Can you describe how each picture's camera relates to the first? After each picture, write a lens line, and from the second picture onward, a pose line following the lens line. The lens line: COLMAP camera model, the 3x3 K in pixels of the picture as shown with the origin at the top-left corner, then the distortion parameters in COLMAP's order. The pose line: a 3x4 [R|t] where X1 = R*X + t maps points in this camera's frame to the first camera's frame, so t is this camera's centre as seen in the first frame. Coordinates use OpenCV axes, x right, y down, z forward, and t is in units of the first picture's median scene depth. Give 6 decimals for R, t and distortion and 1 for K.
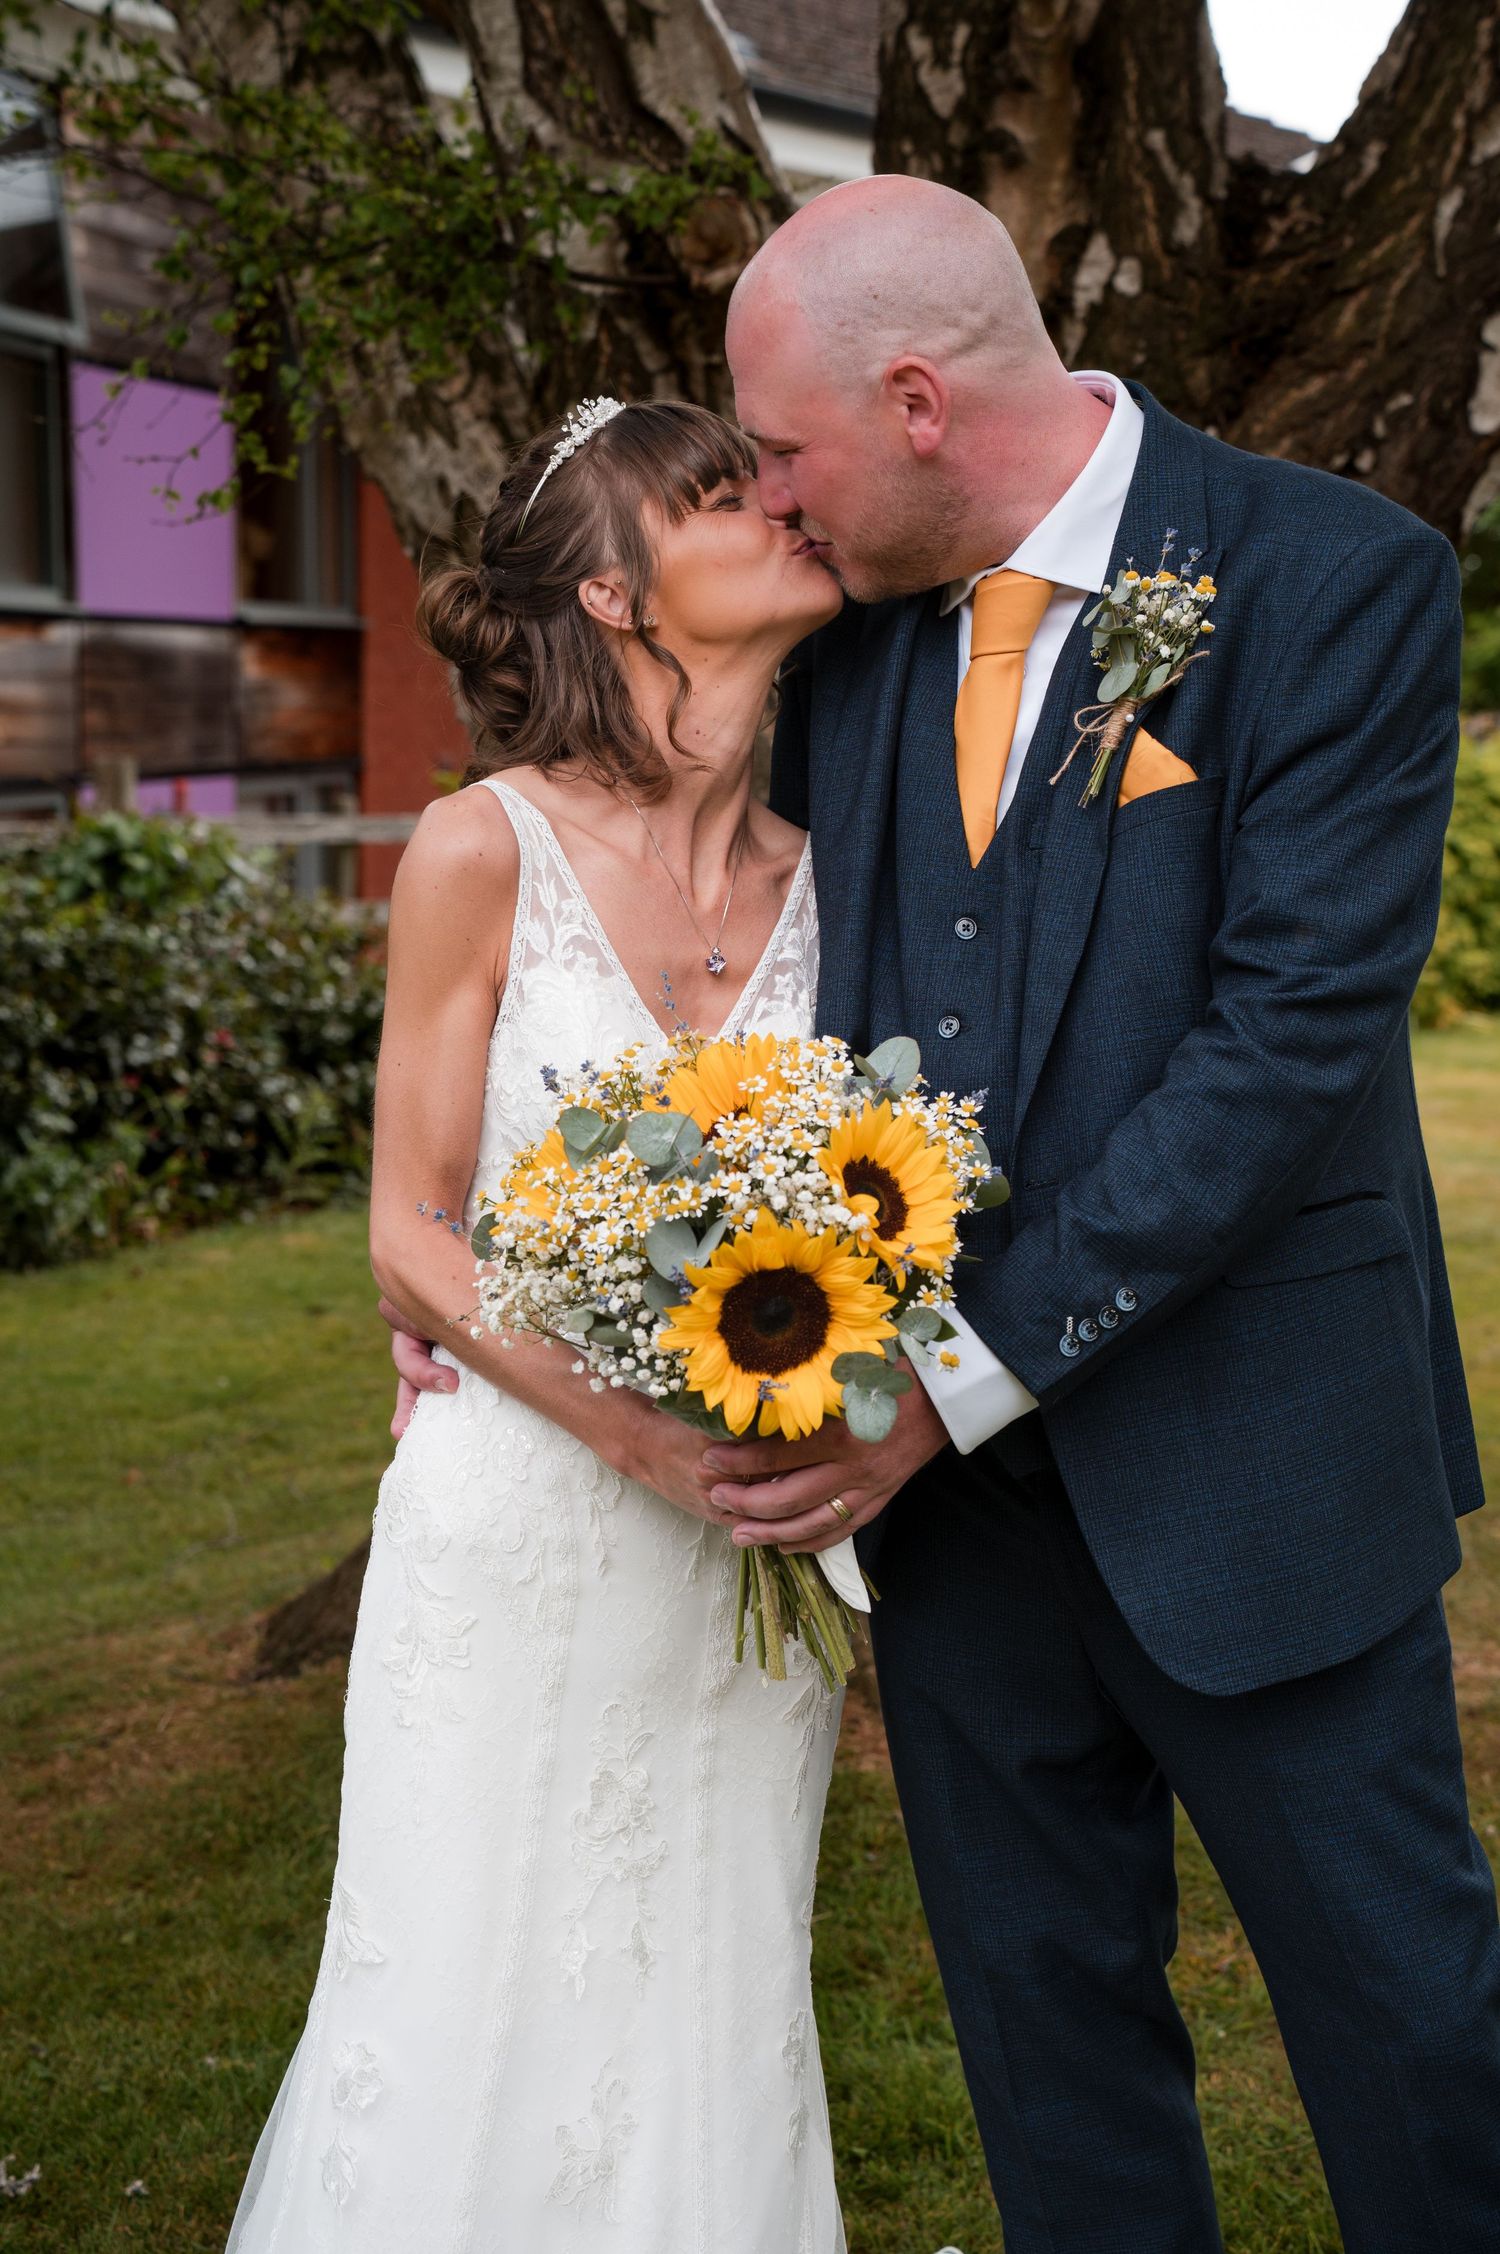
lens RADIAL K [[4114.7, 0, 760.7], [0, 4114.7, 1143.4], [0, 0, 1]] dist [0.466557, 0.000000]
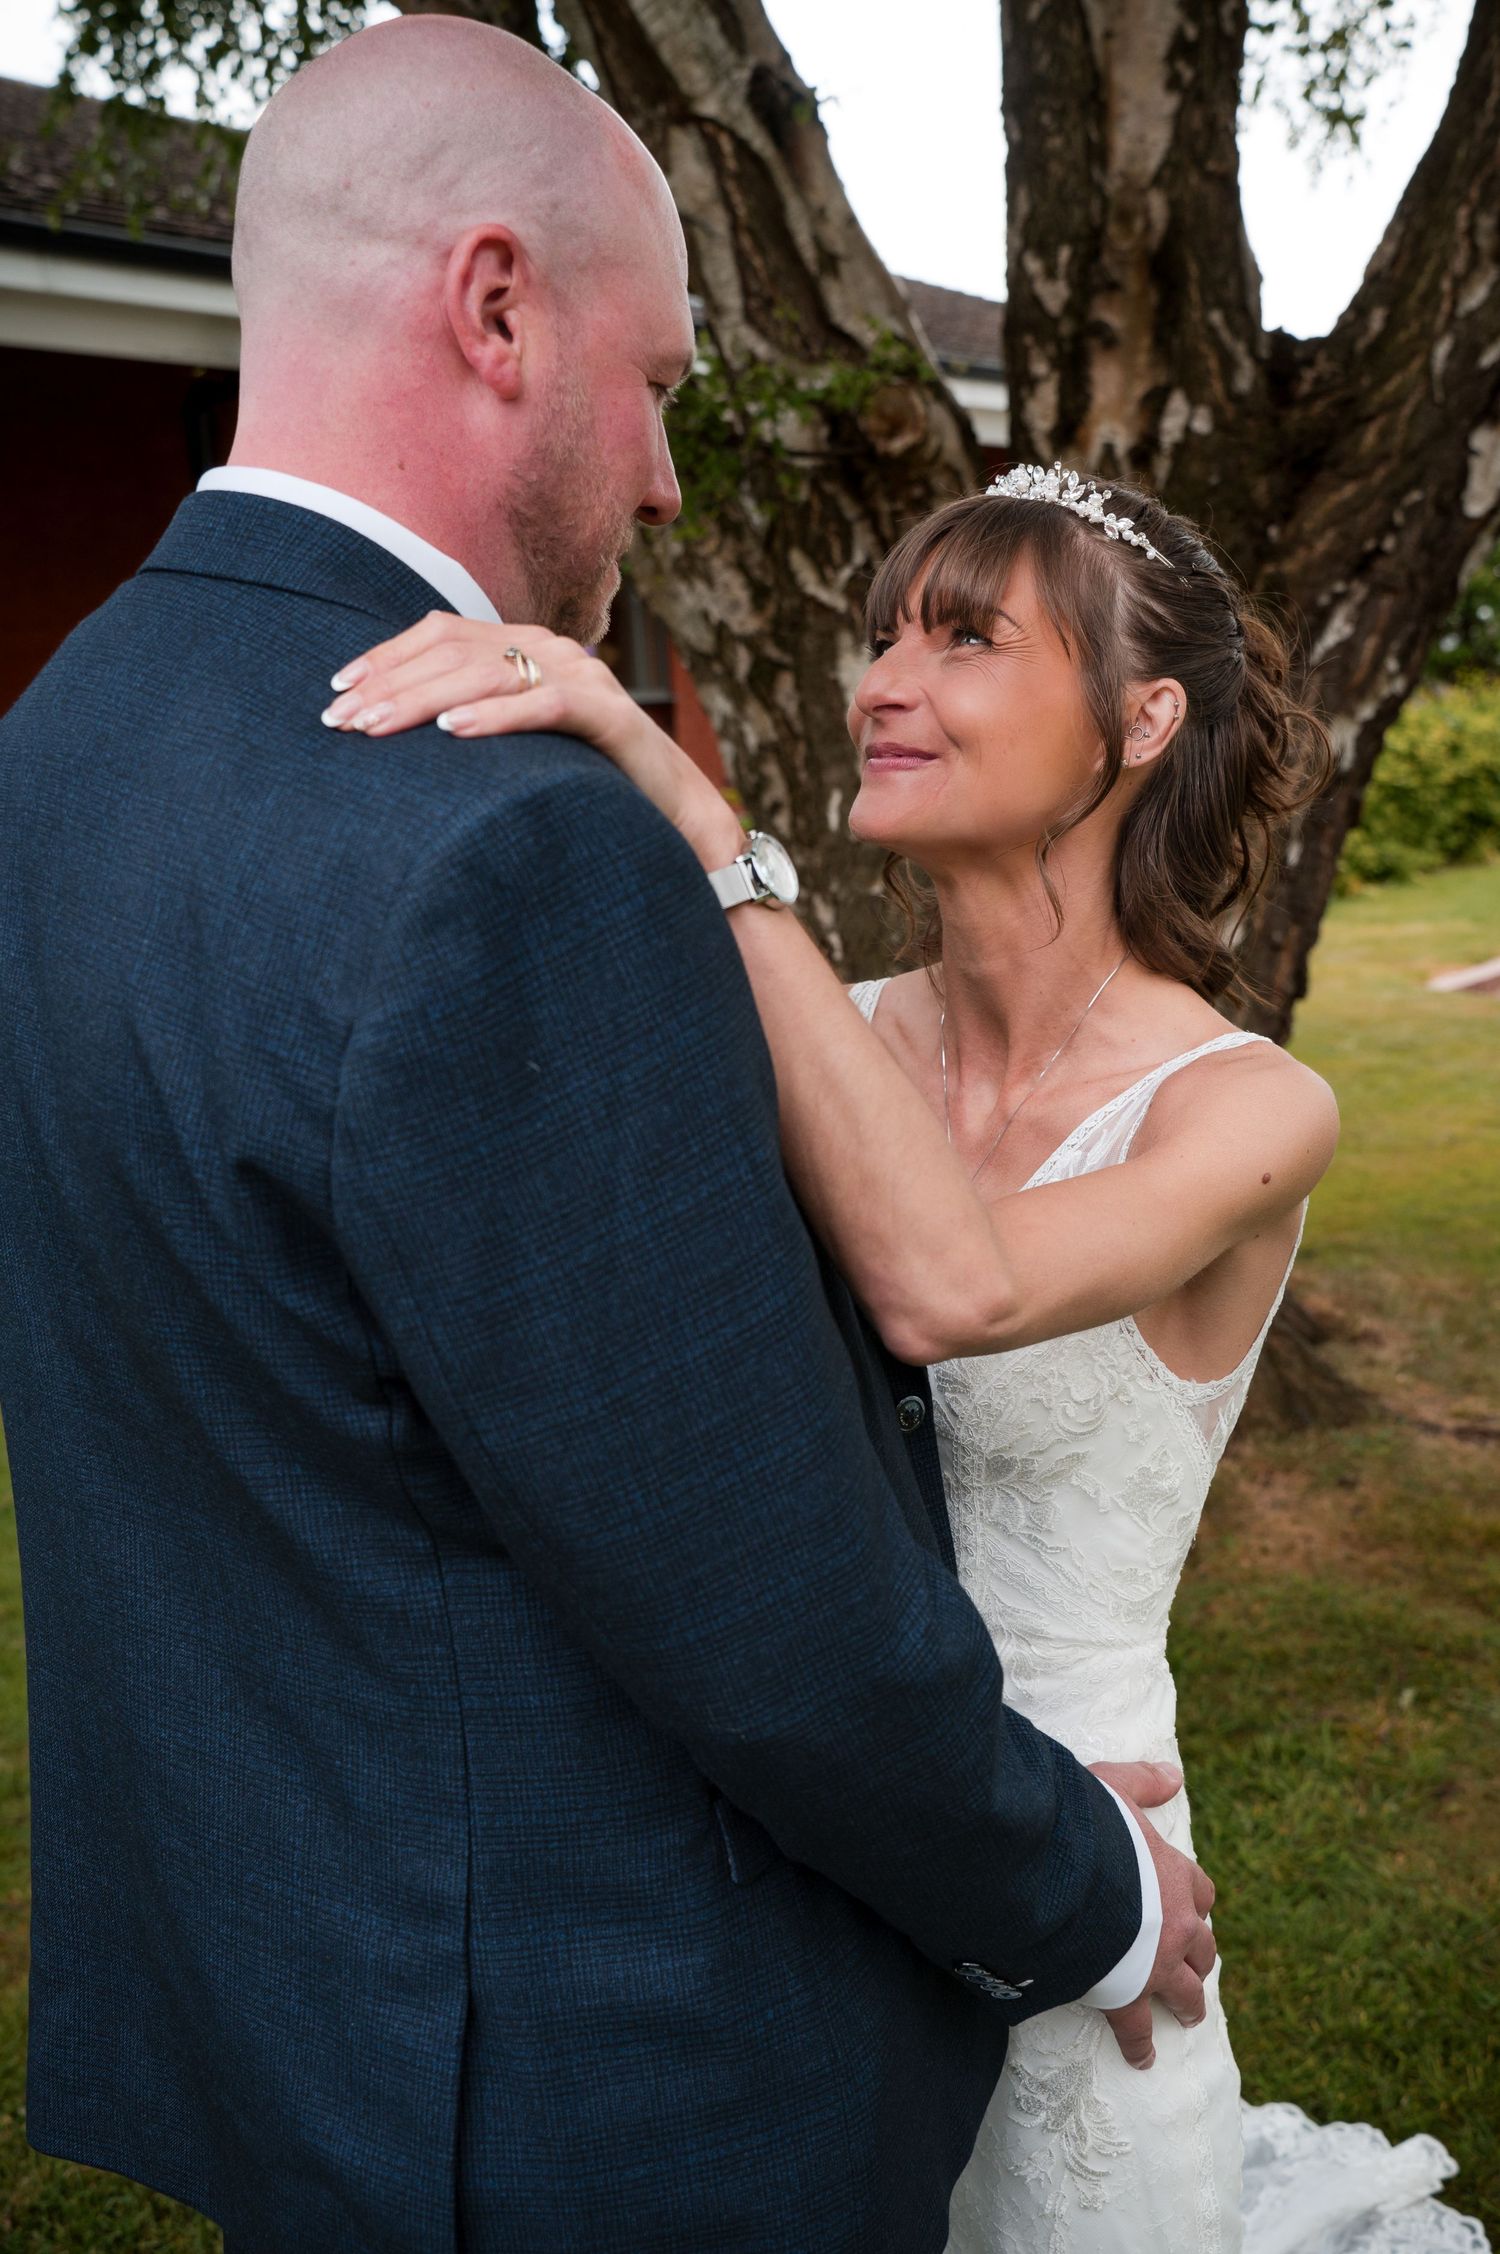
lens RADIAL K [[2250.6, 0, 755.6], [0, 2250.6, 1113.1], [0, 0, 1]] dist [0.085248, 0.000000]
pose [[0.994960, -0.062820, -0.078161, -0.011294], [0.067890, 0.995638, 0.063996, -0.041799], [0.073800, -0.068980, 0.994885, 0.251852]]
